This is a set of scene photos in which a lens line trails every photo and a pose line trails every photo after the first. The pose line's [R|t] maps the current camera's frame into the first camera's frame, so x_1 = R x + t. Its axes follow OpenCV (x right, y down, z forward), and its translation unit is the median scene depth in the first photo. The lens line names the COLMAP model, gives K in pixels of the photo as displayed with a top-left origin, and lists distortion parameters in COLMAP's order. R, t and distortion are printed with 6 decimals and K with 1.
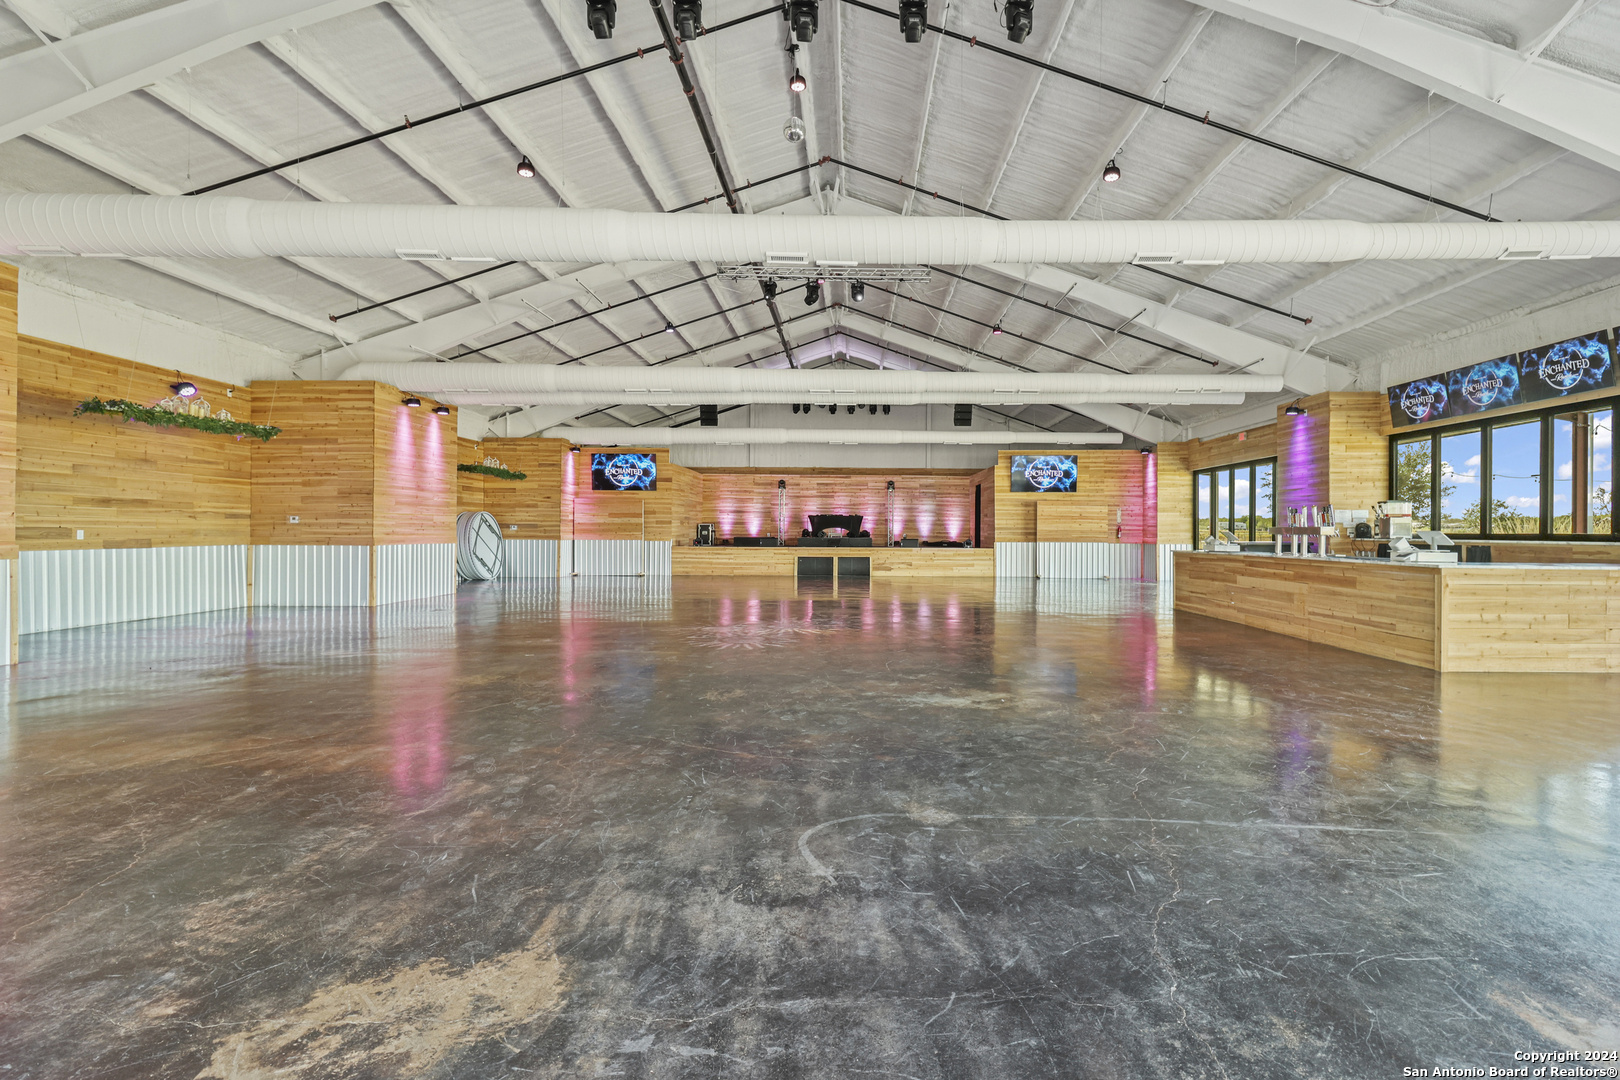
lens RADIAL K [[751.4, 0, 843.4], [0, 751.4, 531.4], [0, 0, 1]] dist [0.003094, -0.001461]
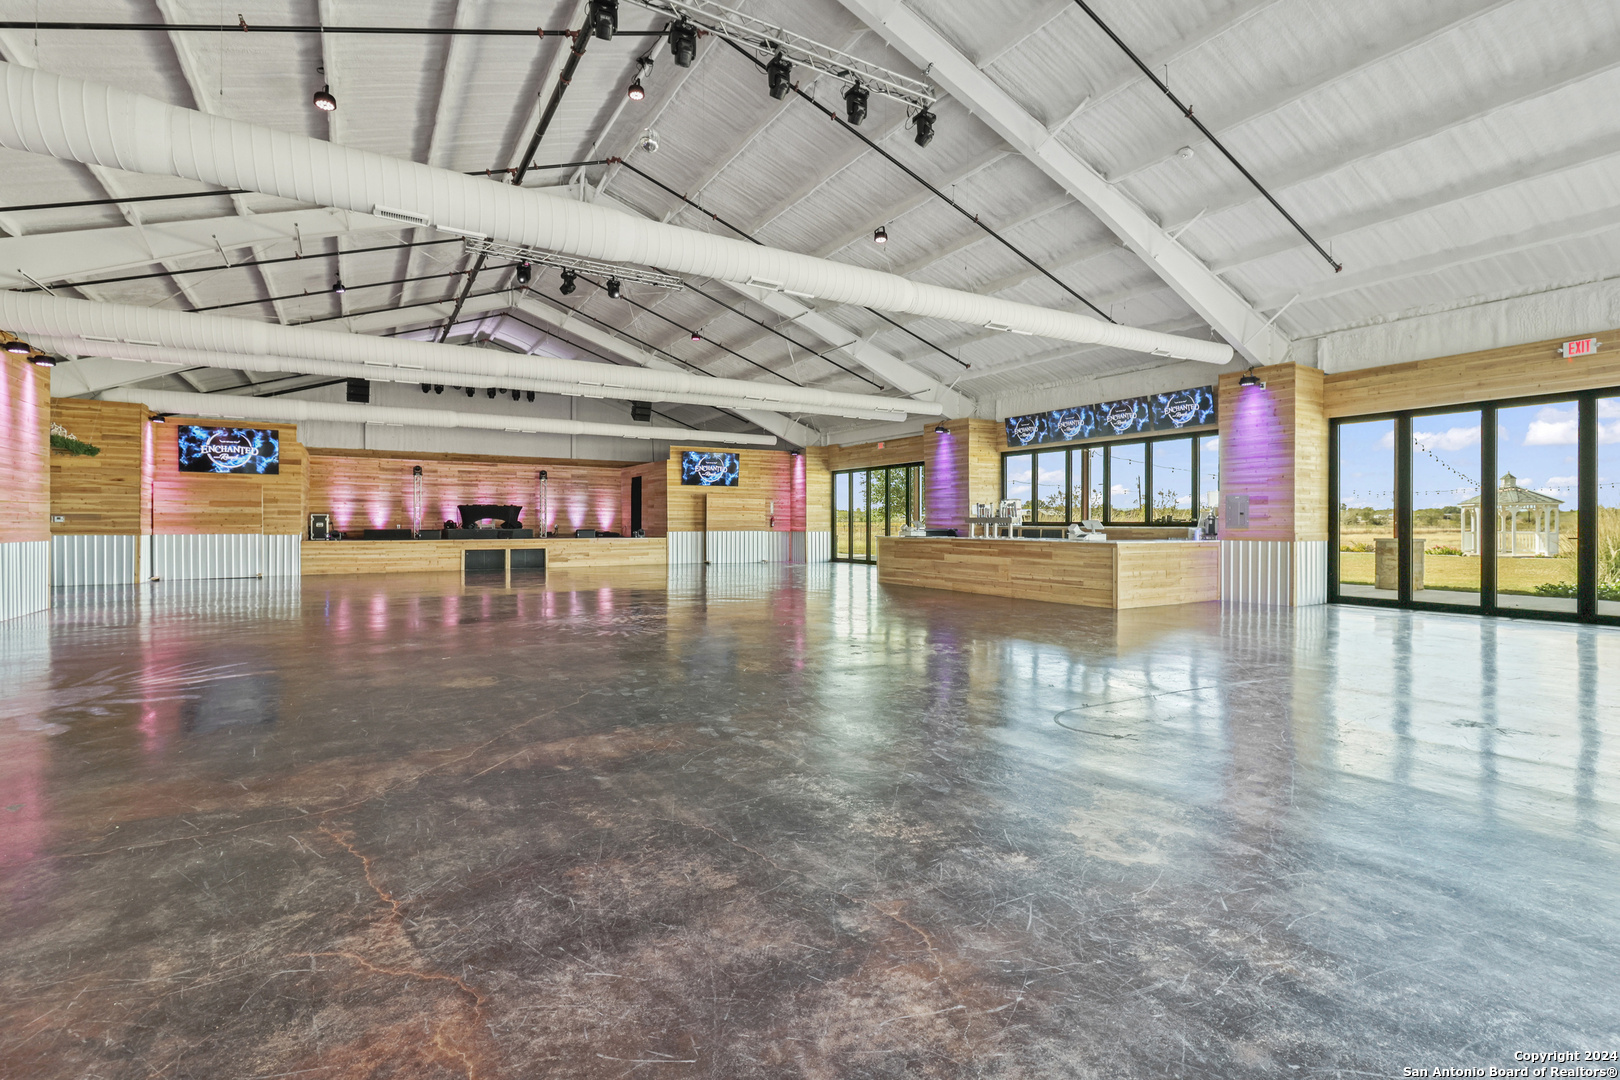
lens RADIAL K [[751.4, 0, 779.6], [0, 751.4, 529.0], [0, 0, 1]] dist [0.003094, -0.001461]
pose [[0.861082, -0.009447, 0.508378, -0.313664], [0.004275, 0.999927, 0.011340, -0.001501], [-0.508448, -0.007592, 0.861059, 0.000580]]
